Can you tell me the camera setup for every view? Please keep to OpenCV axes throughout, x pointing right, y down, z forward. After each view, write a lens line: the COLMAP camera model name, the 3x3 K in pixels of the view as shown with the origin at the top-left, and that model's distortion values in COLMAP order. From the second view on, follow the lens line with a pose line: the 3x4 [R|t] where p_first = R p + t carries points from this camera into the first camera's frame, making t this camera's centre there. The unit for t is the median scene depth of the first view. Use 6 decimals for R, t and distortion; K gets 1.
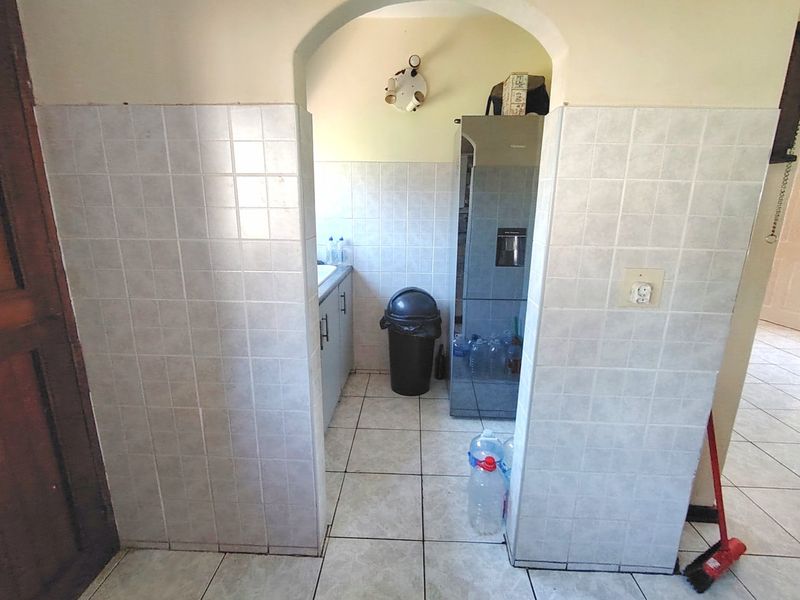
lens RADIAL K [[380.8, 0, 399.8], [0, 380.8, 296.4], [0, 0, 1]] dist [-0.017009, -0.000212]
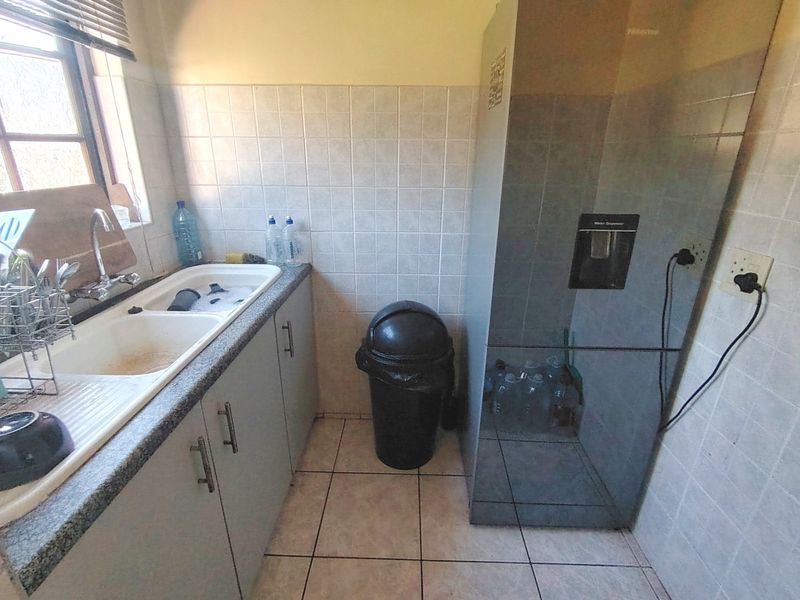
lens RADIAL K [[384.2, 0, 401.9], [0, 384.2, 293.1], [0, 0, 1]] dist [-0.014391, 0.005176]
pose [[0.999881, -0.004980, 0.014578, 0.015126], [0.003443, 0.994610, 0.103626, -0.100980], [-0.015015, -0.103563, 0.994510, 0.387440]]
